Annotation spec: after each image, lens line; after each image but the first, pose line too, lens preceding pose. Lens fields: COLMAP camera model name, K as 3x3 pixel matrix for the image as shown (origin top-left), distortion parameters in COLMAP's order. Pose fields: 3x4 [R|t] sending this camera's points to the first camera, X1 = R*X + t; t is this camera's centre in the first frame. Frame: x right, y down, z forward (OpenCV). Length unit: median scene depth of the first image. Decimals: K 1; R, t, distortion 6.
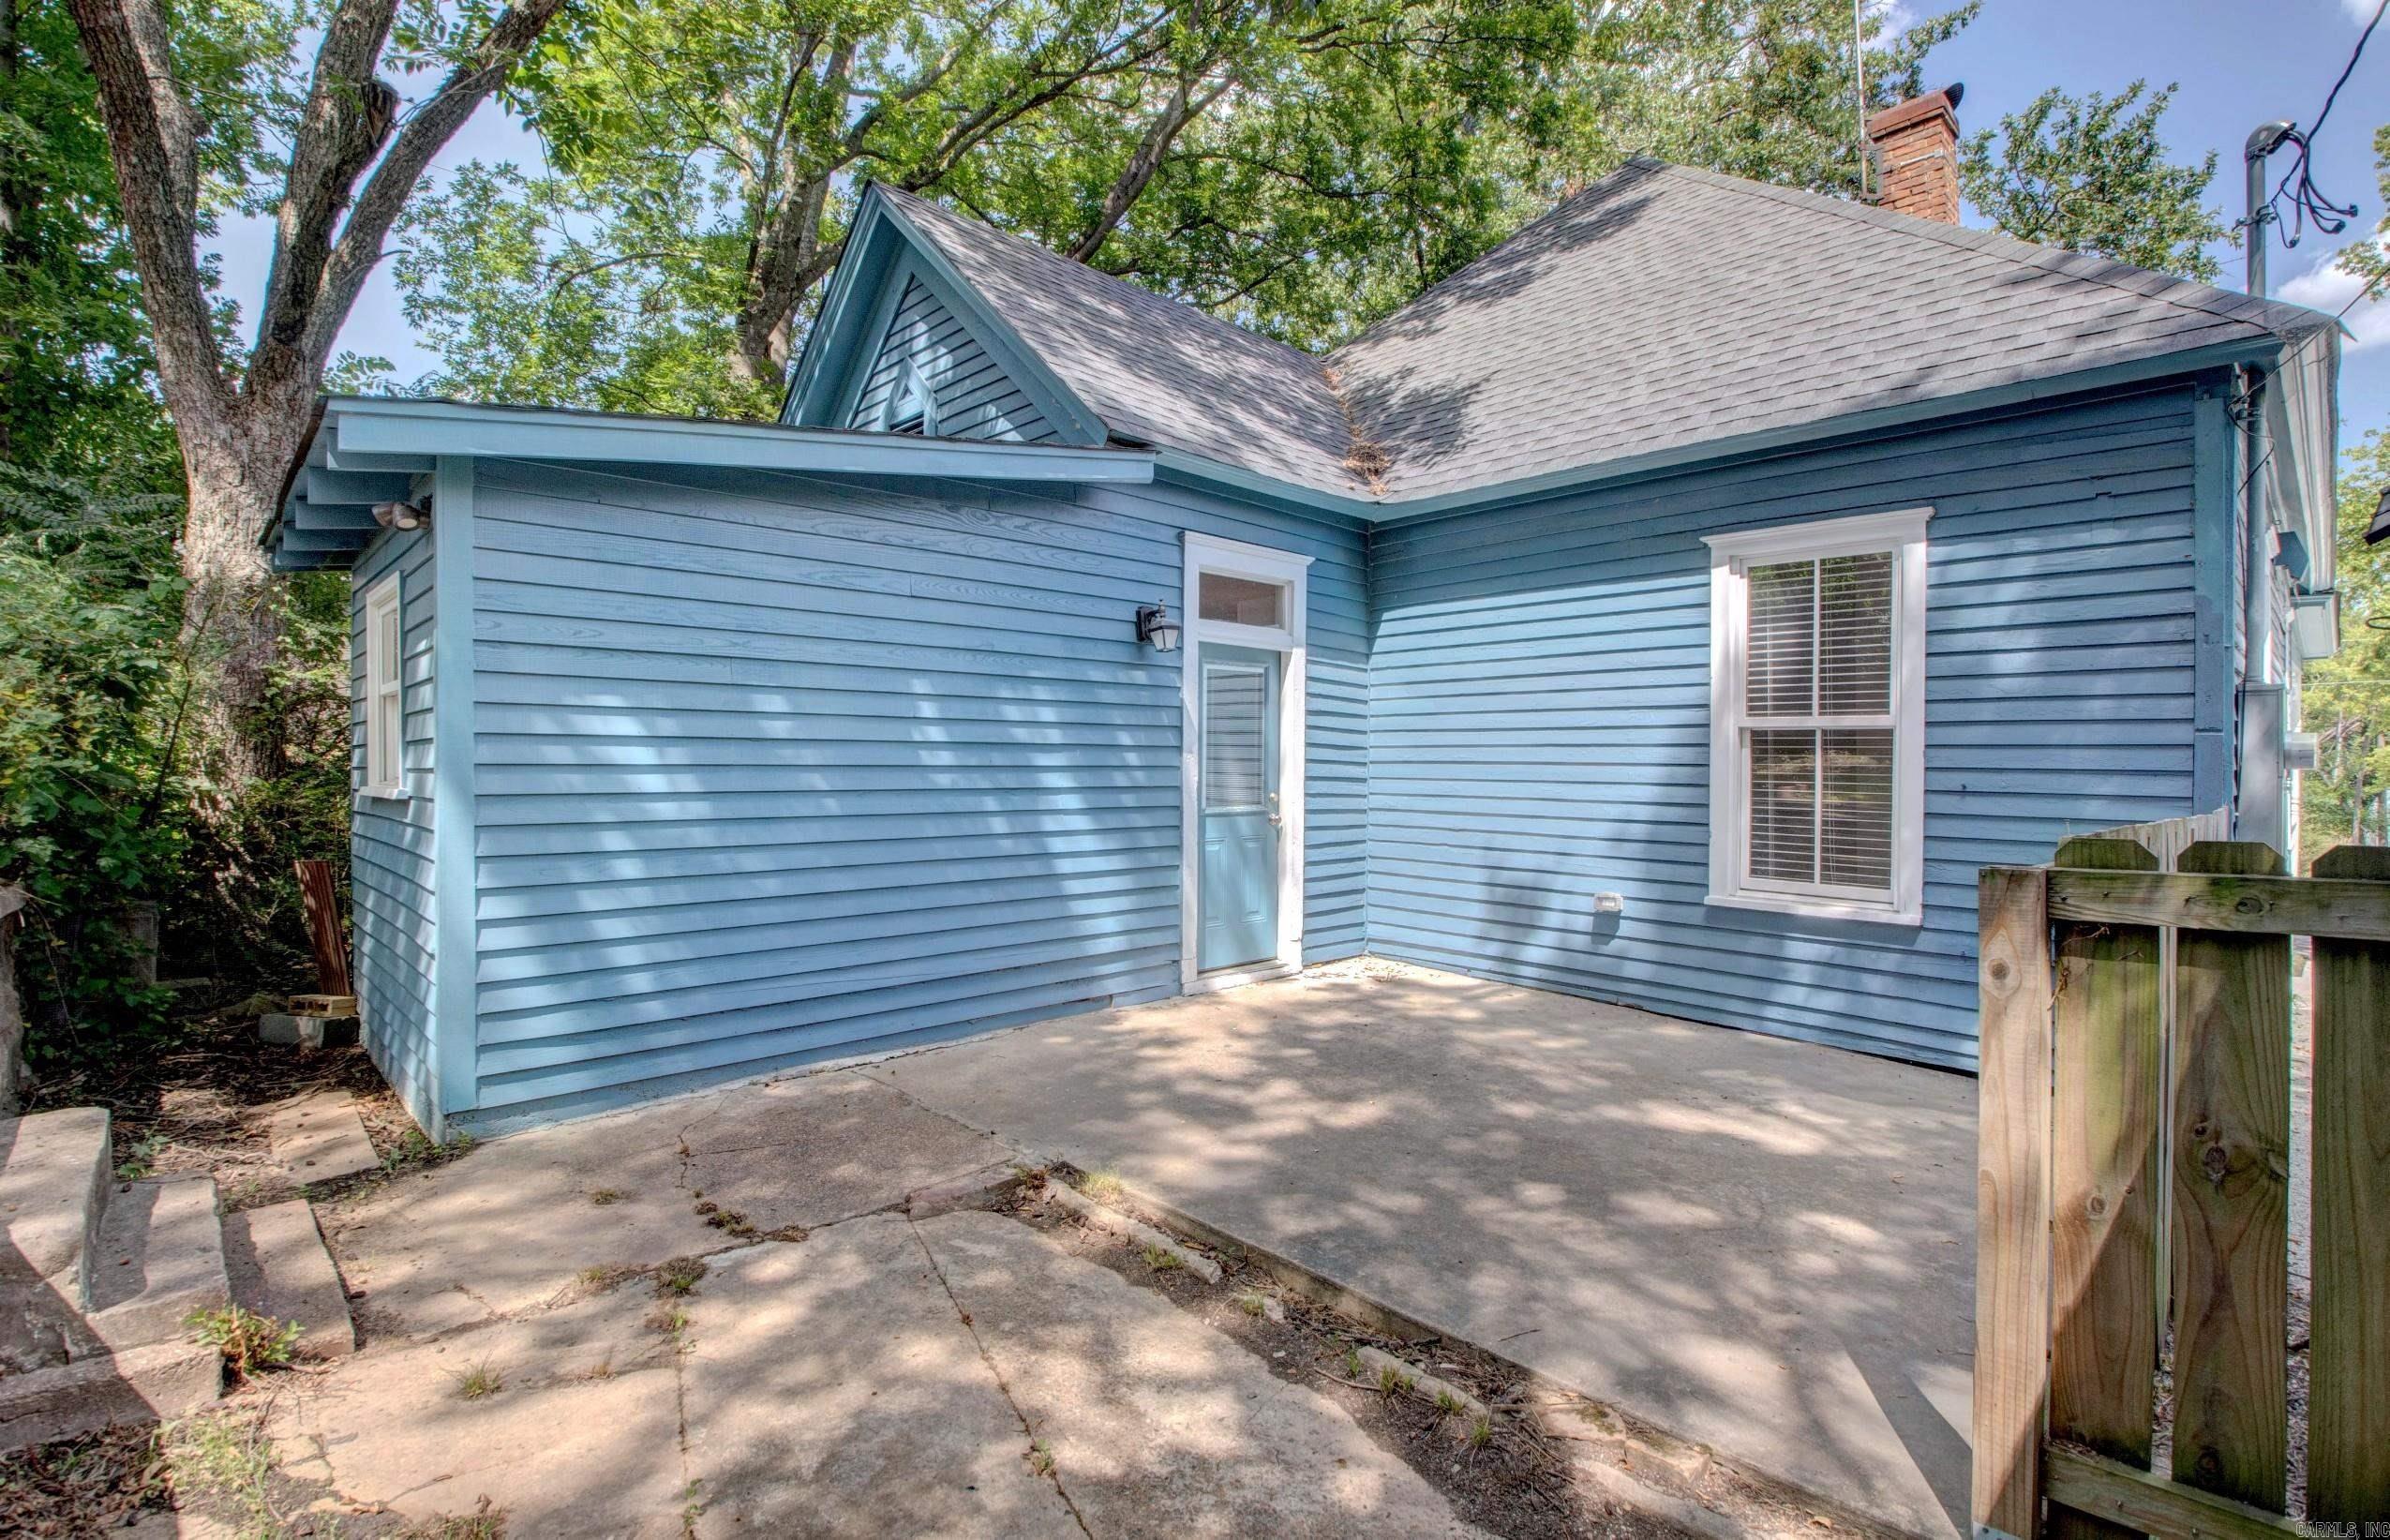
lens RADIAL K [[1114.1, 0, 1184.9], [0, 1114.1, 775.5], [0, 0, 1]] dist [0.028936, -0.027575]
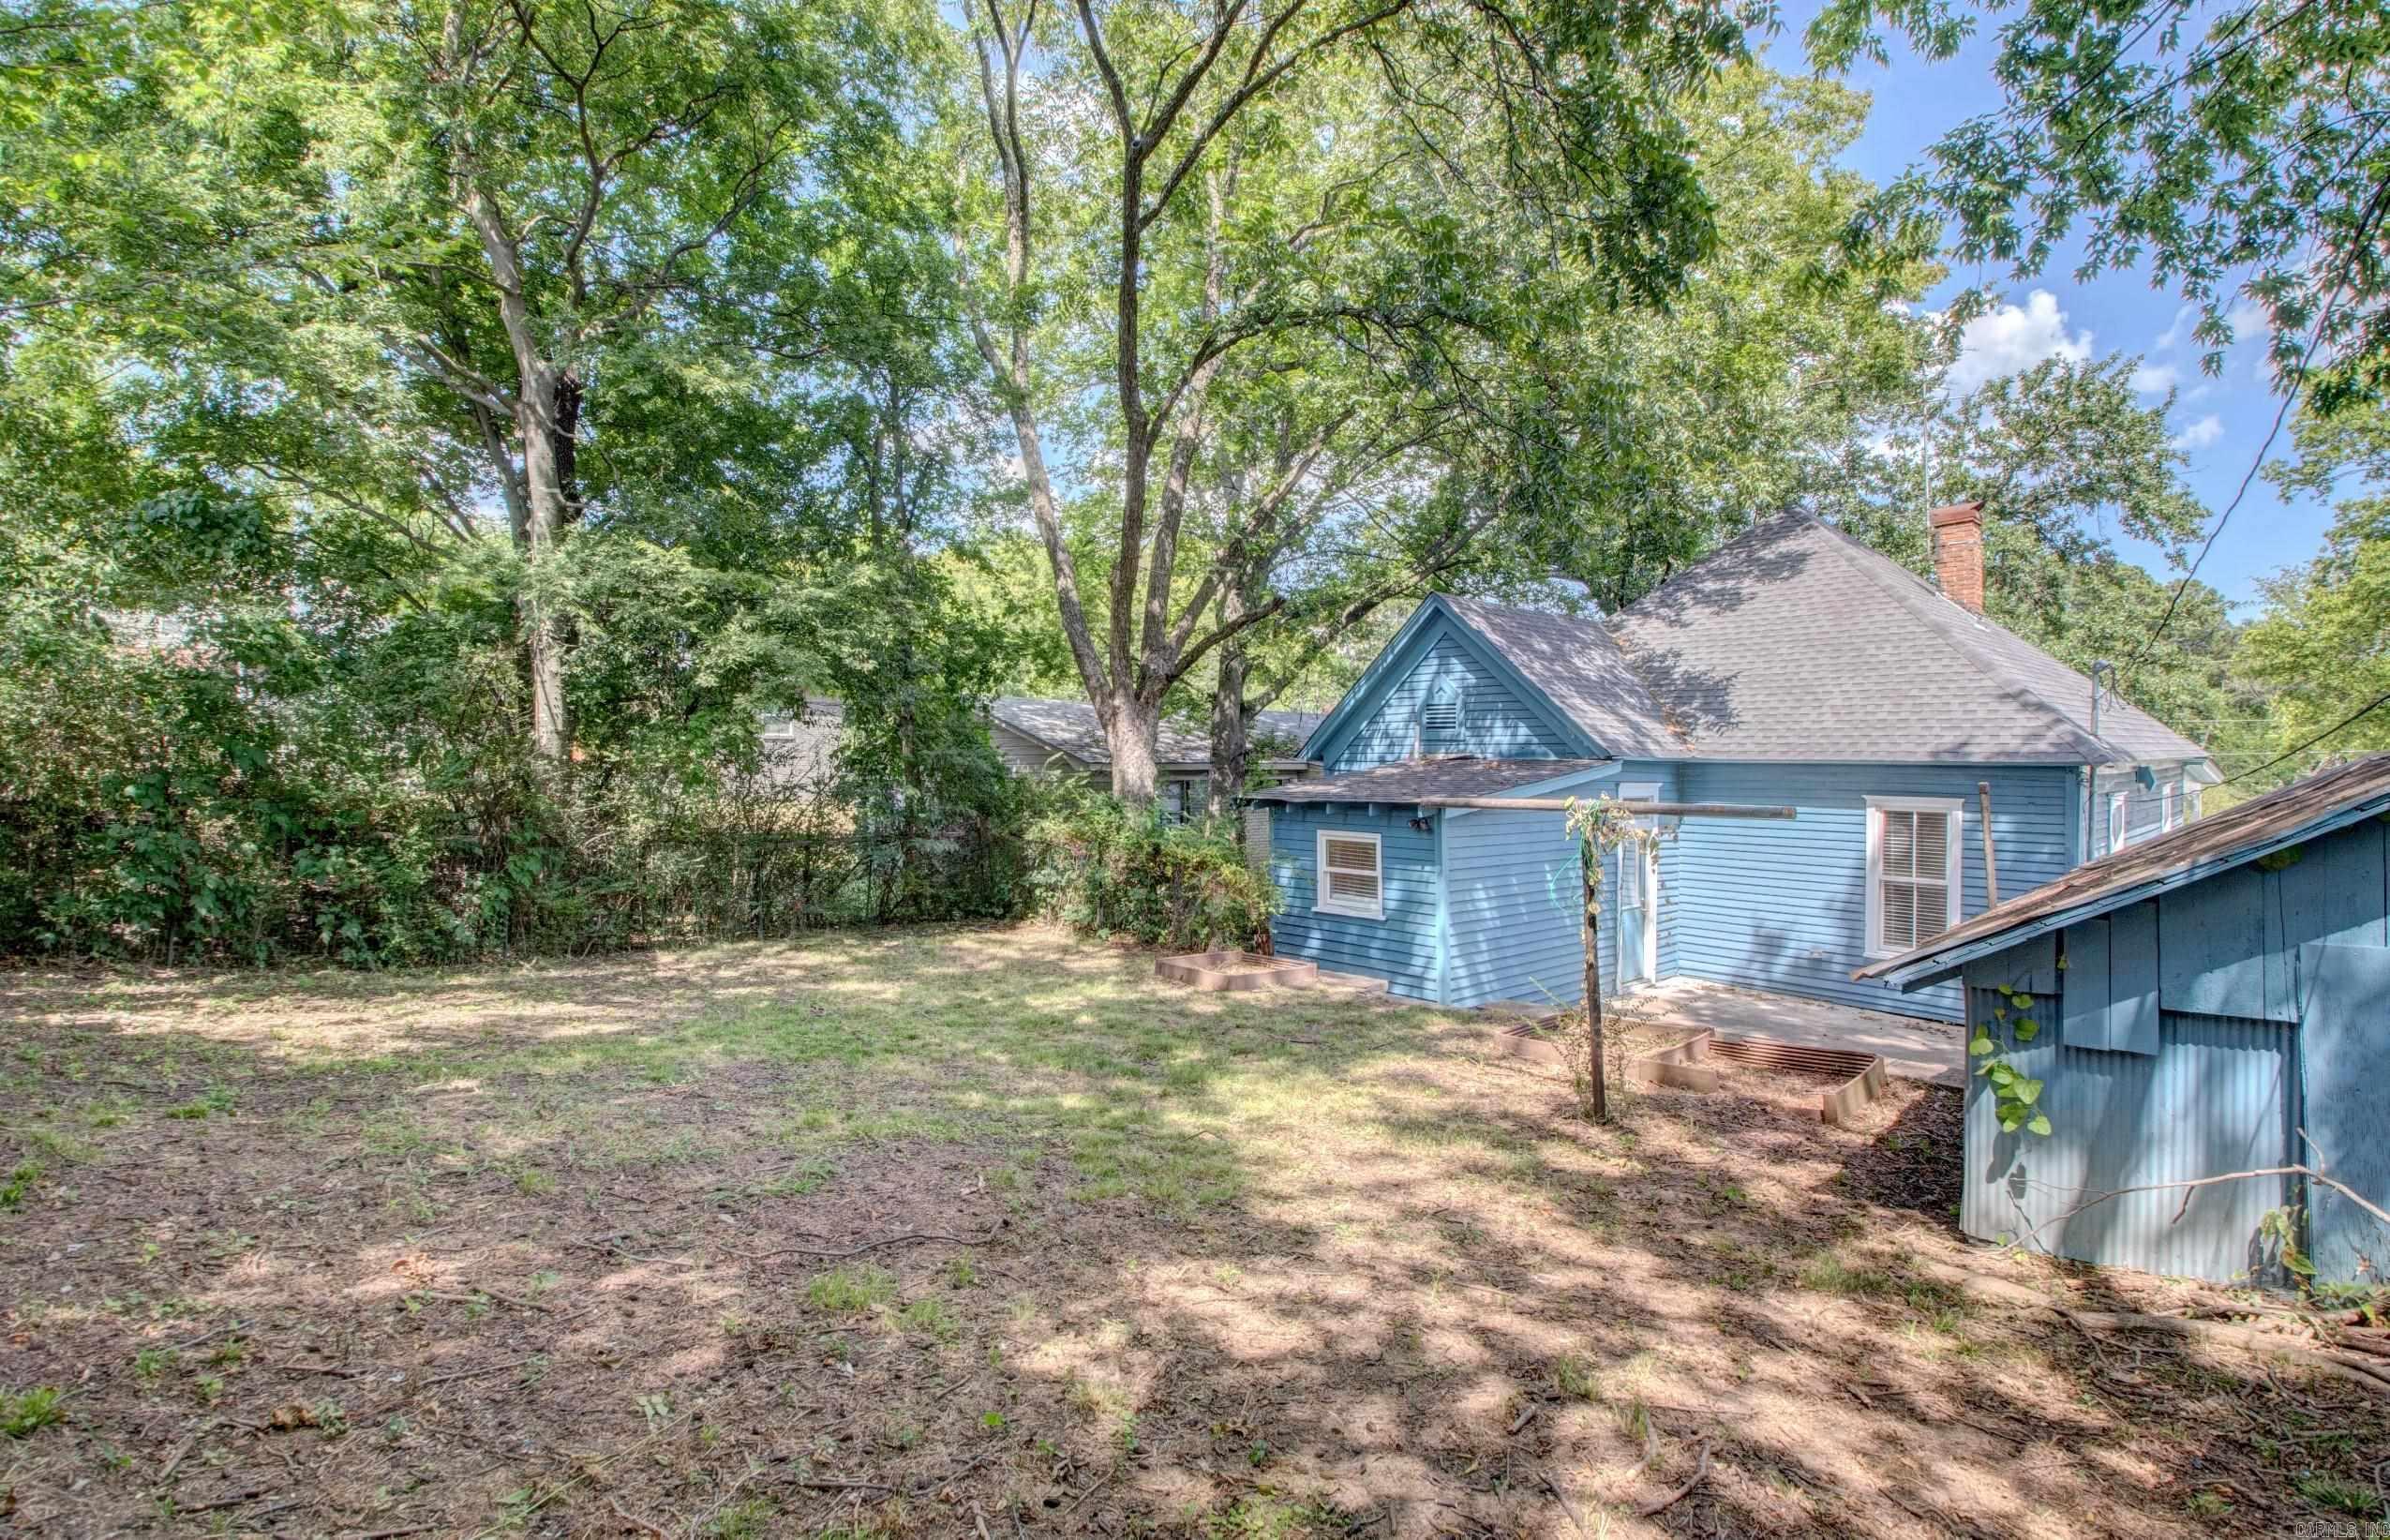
lens RADIAL K [[1120.3, 0, 1183.9], [0, 1120.3, 760.0], [0, 0, 1]] dist [0.017754, -0.026282]
pose [[0.999614, -0.000676, -0.027763, -0.837751], [0.000407, 0.999953, -0.009667, -0.256786], [0.027768, 0.009652, 0.999568, -1.295657]]
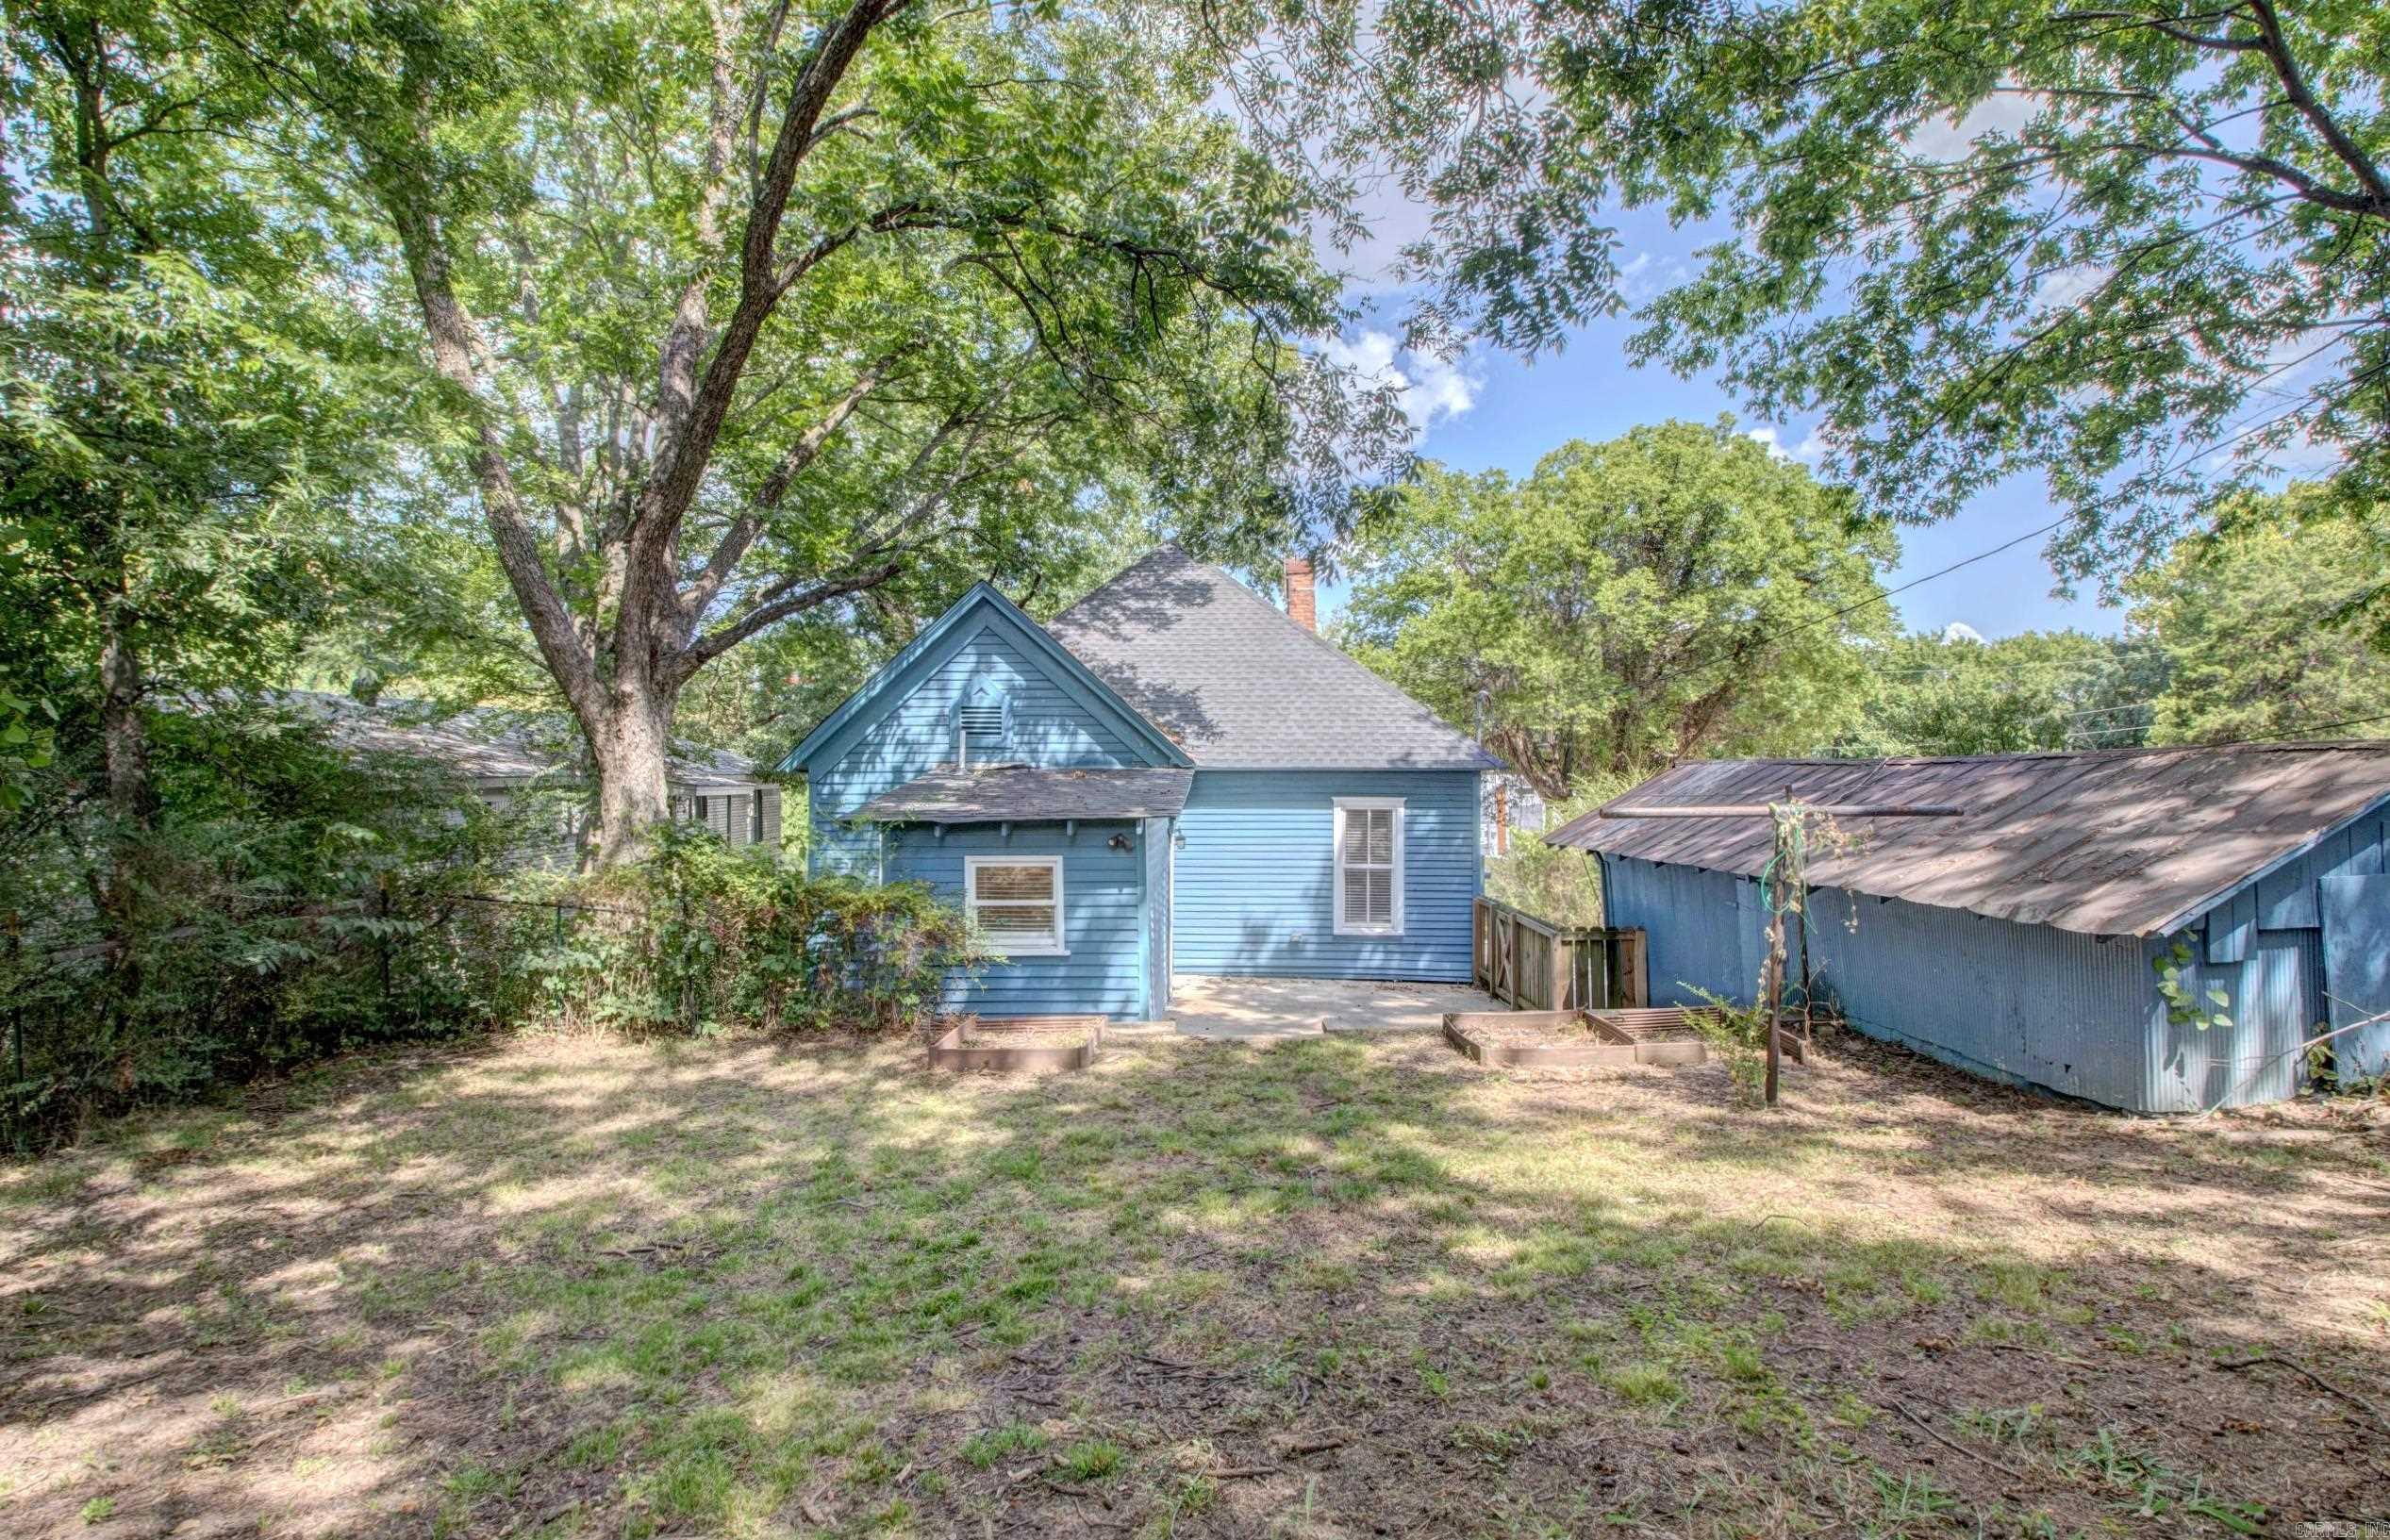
lens RADIAL K [[1130.8, 0, 1192.5], [0, 1130.8, 762.8], [0, 0, 1]] dist [0.015069, -0.024932]
pose [[0.694251, -0.002457, 0.719728, -1.680777], [0.013983, 0.999851, -0.010075, -0.266395], [-0.719597, 0.017058, 0.694183, -0.613421]]
